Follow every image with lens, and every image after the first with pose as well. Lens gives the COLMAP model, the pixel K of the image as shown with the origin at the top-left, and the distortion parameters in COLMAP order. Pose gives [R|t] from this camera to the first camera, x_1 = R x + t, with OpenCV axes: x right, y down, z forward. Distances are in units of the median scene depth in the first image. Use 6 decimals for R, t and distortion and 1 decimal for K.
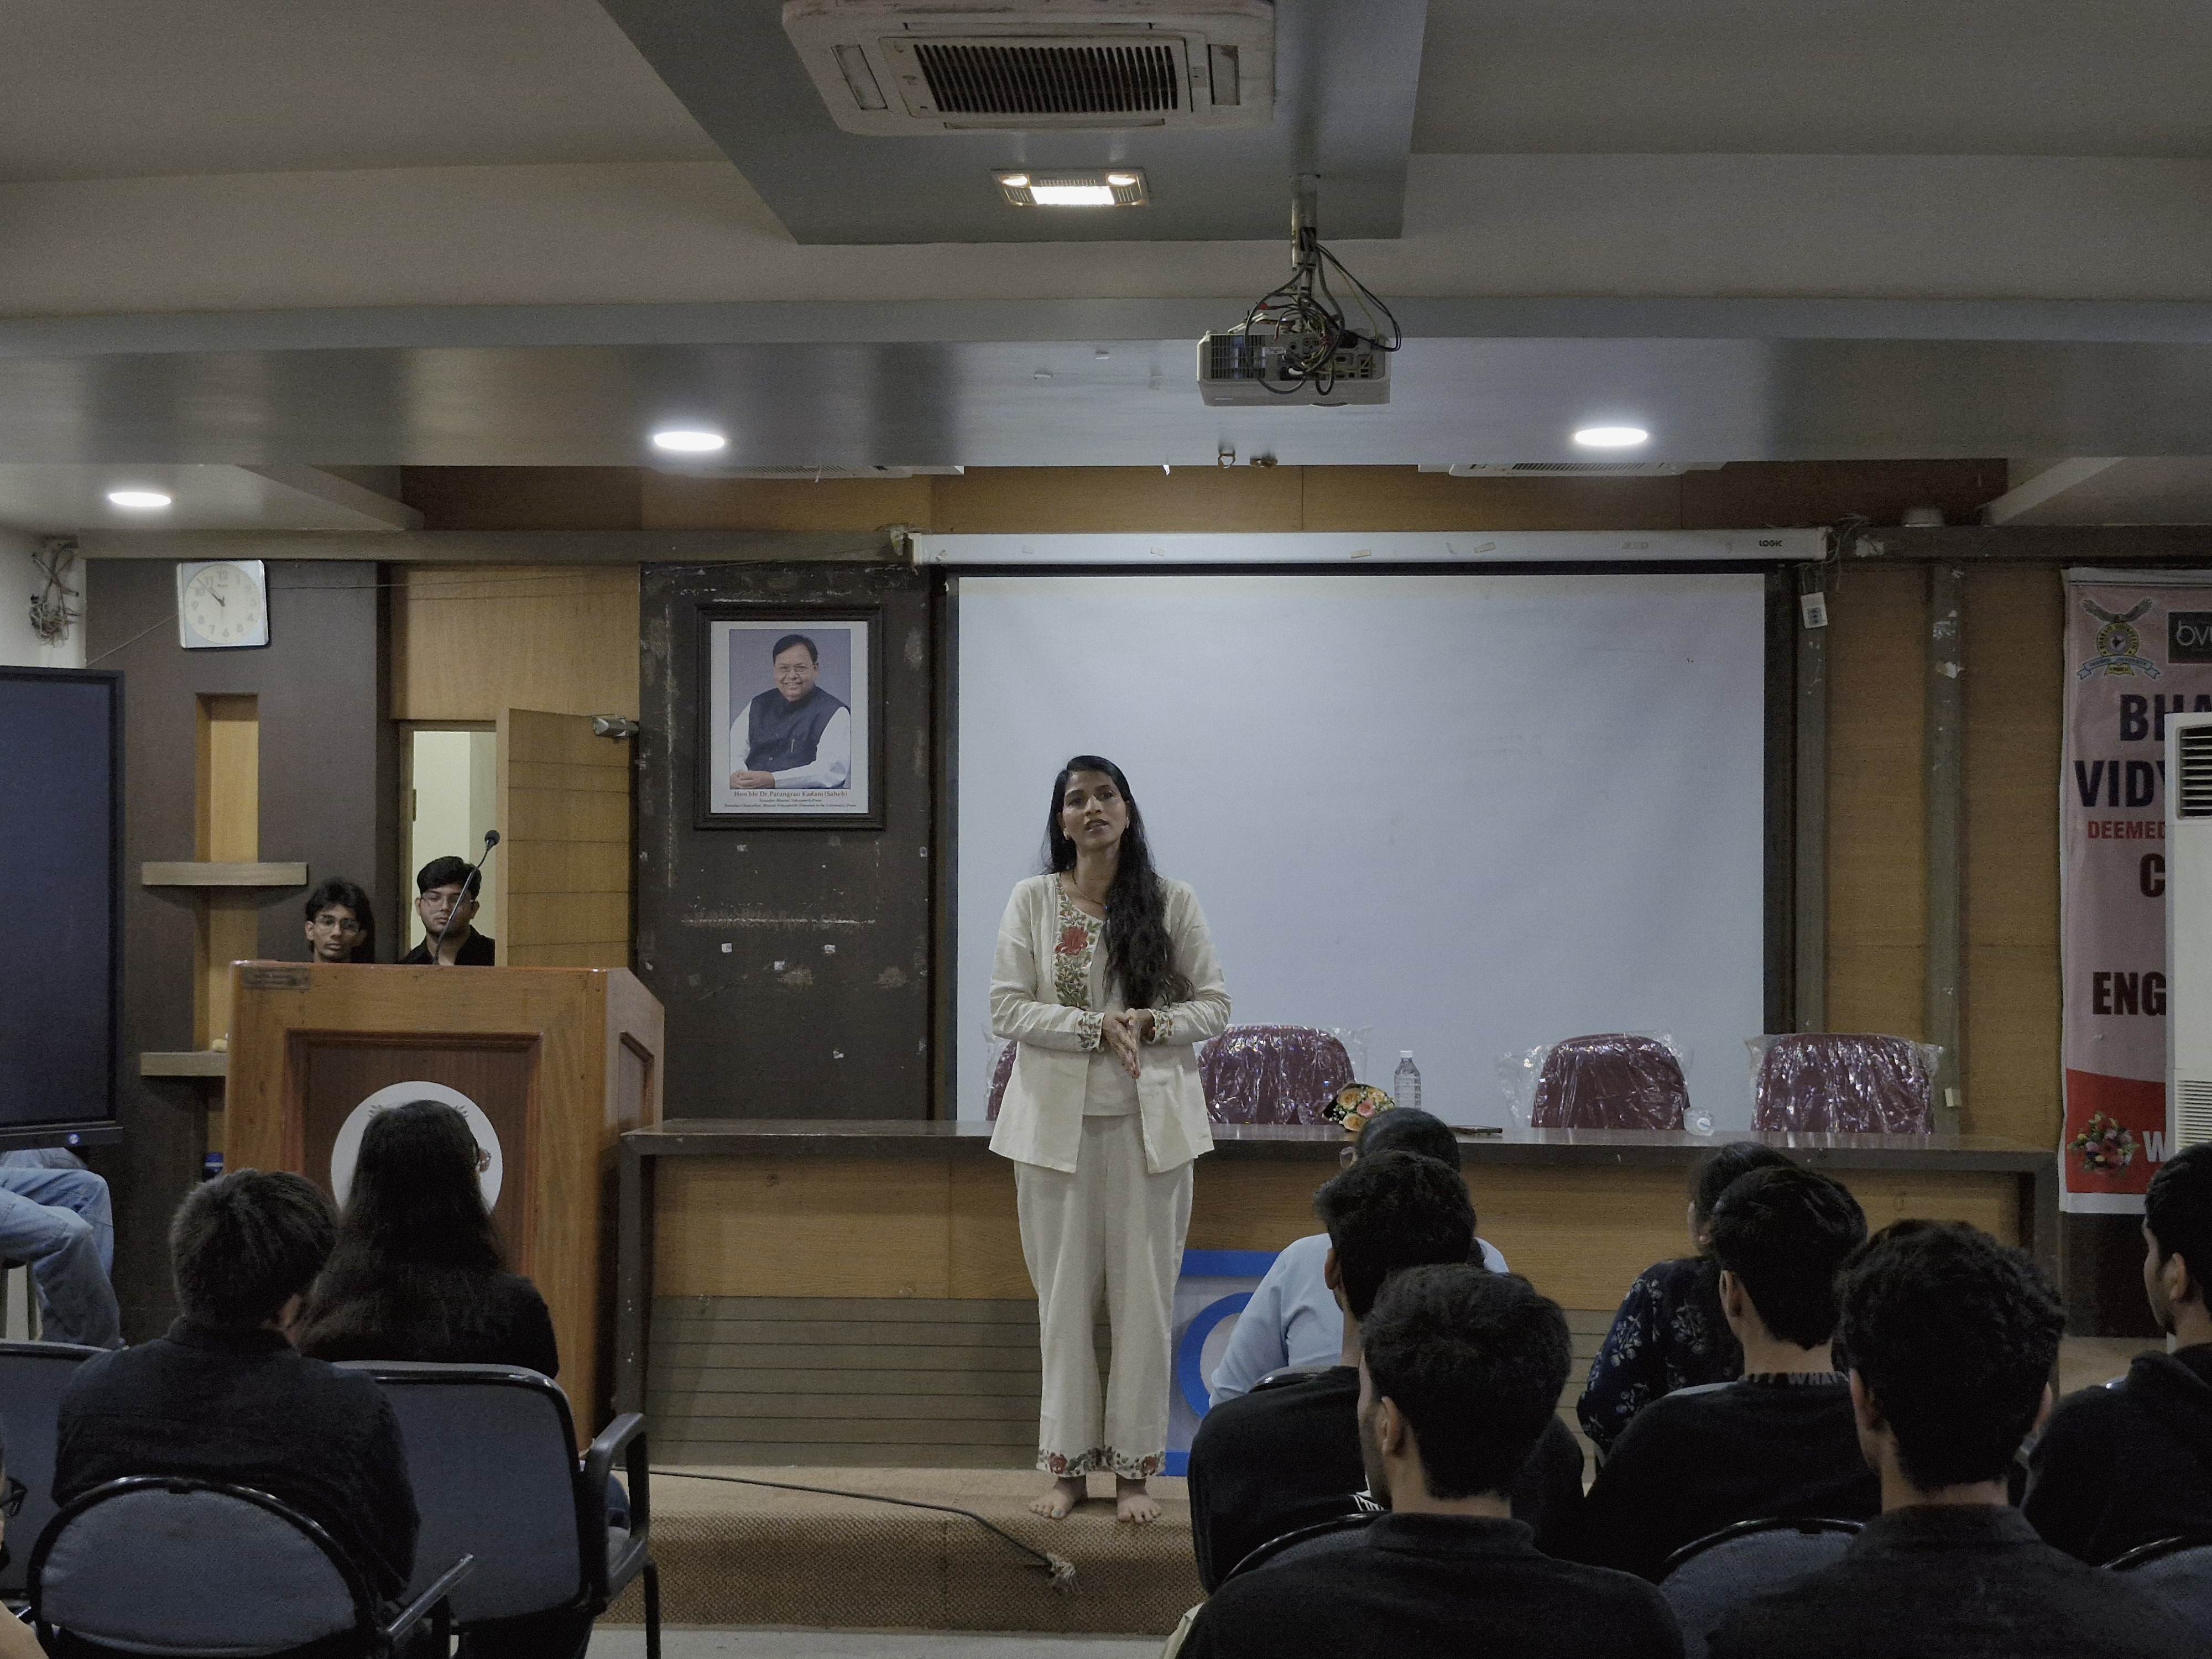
lens RADIAL K [[3289.3, 0, 1085.7], [0, 3289.3, 838.7], [0, 0, 1]] dist [0.133607, 0.000000]
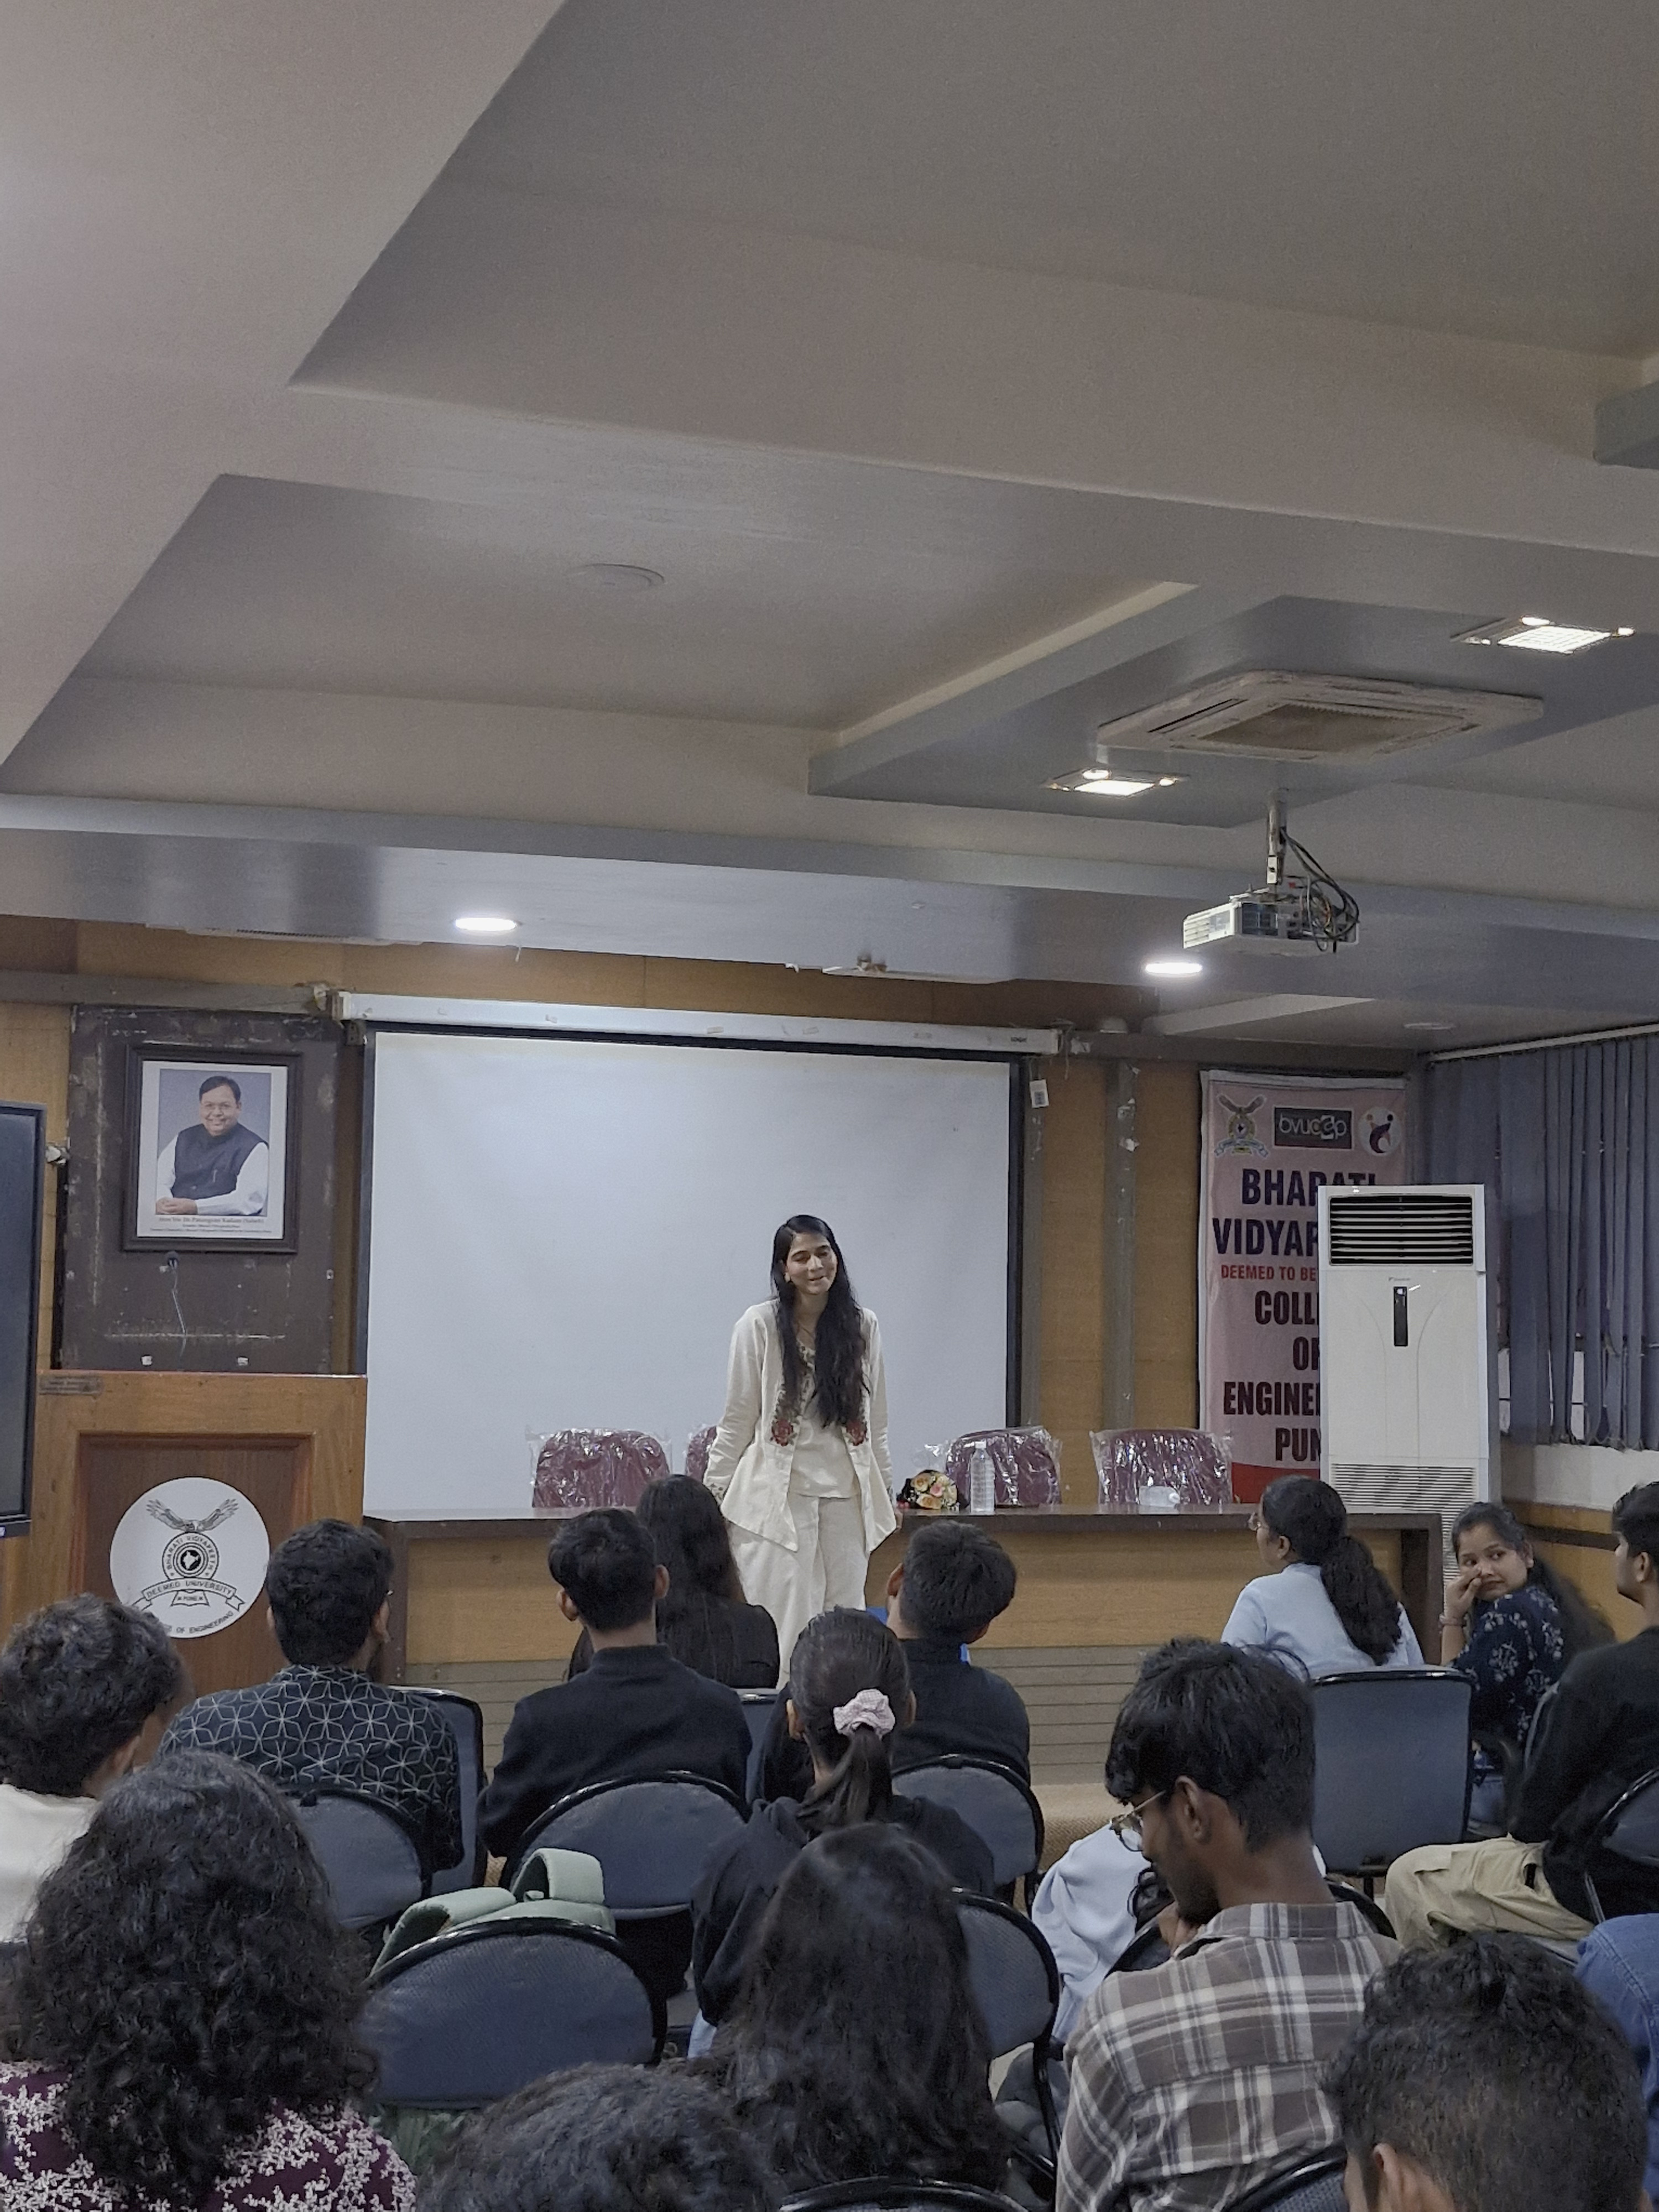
lens RADIAL K [[3157.7, 0, 825.9], [0, 3157.7, 1102.3], [0, 0, 1]] dist [0.158748, 0.000000]
pose [[0.899151, 0.039510, 0.435851, -0.400911], [-0.017069, 0.998325, -0.055283, 0.002452], [-0.437305, 0.042268, 0.898319, -0.048887]]
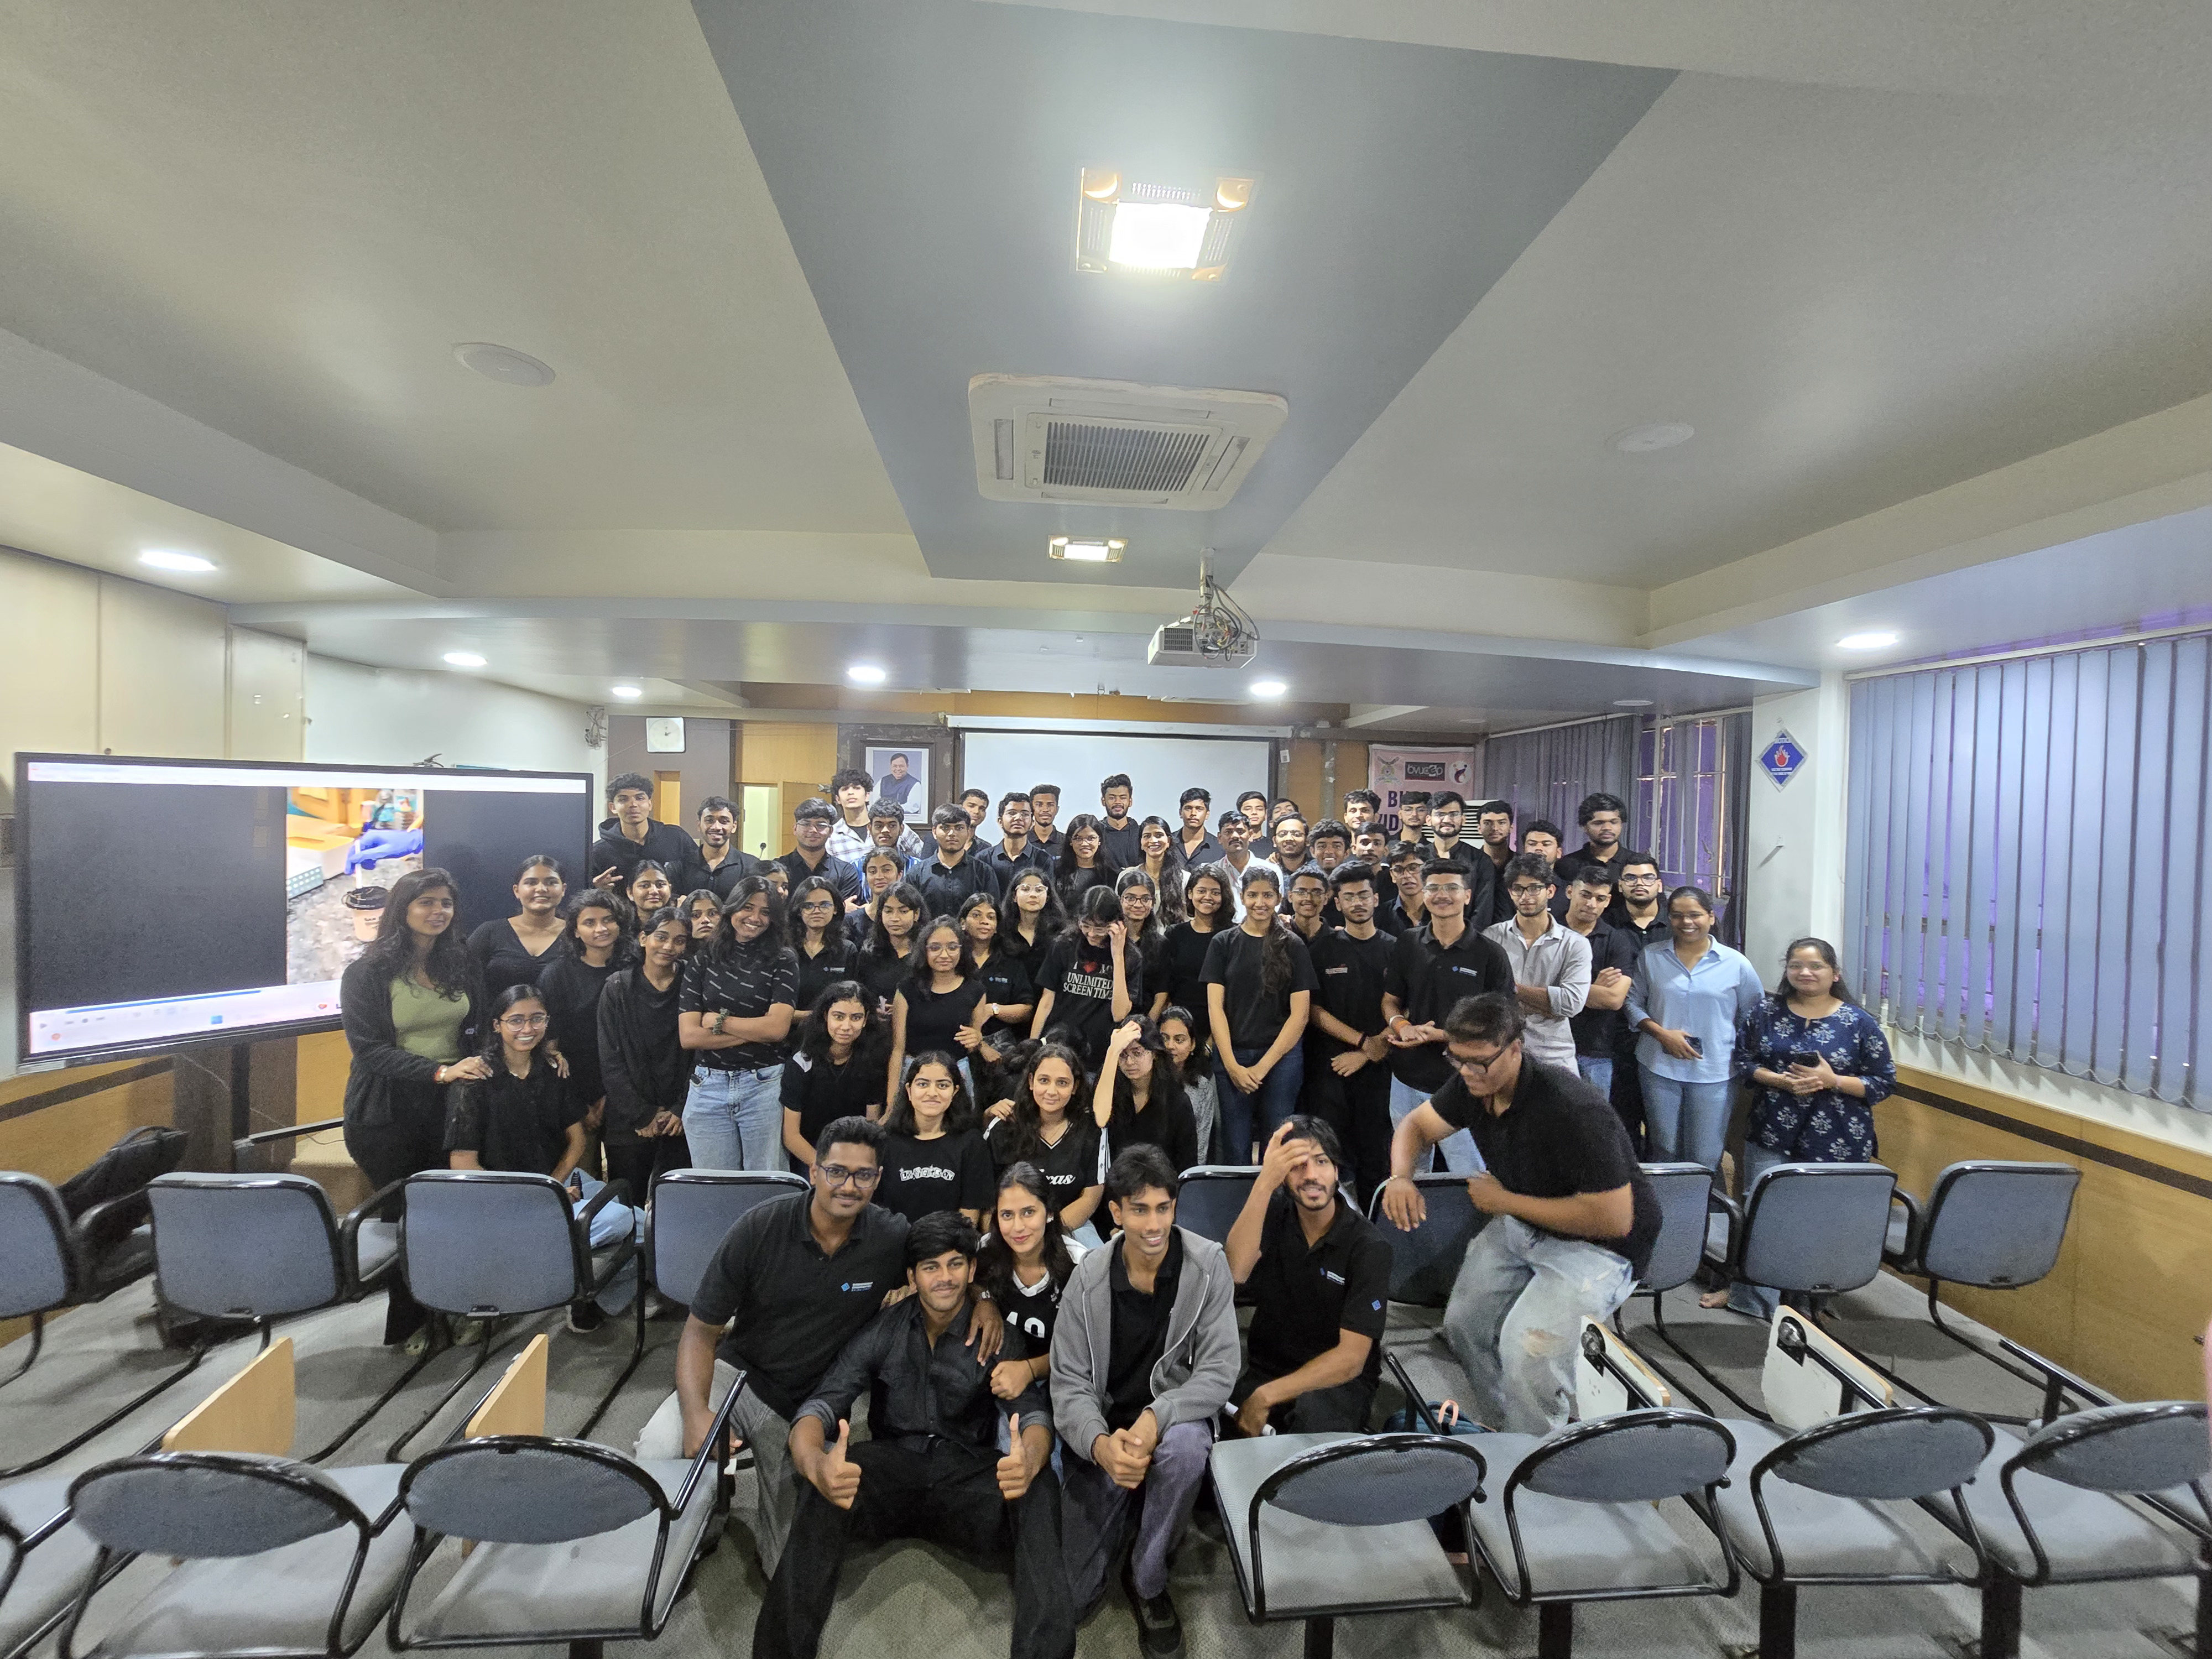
lens RADIAL K [[933.1, 0, 1105.1], [0, 933.1, 824.7], [0, 0, 1]] dist [-0.015883, -0.000162]
pose [[0.987760, 0.018031, 0.154939, -0.045529], [-0.022373, 0.999403, 0.026326, -0.031532], [-0.154371, -0.029470, 0.987573, 0.282933]]
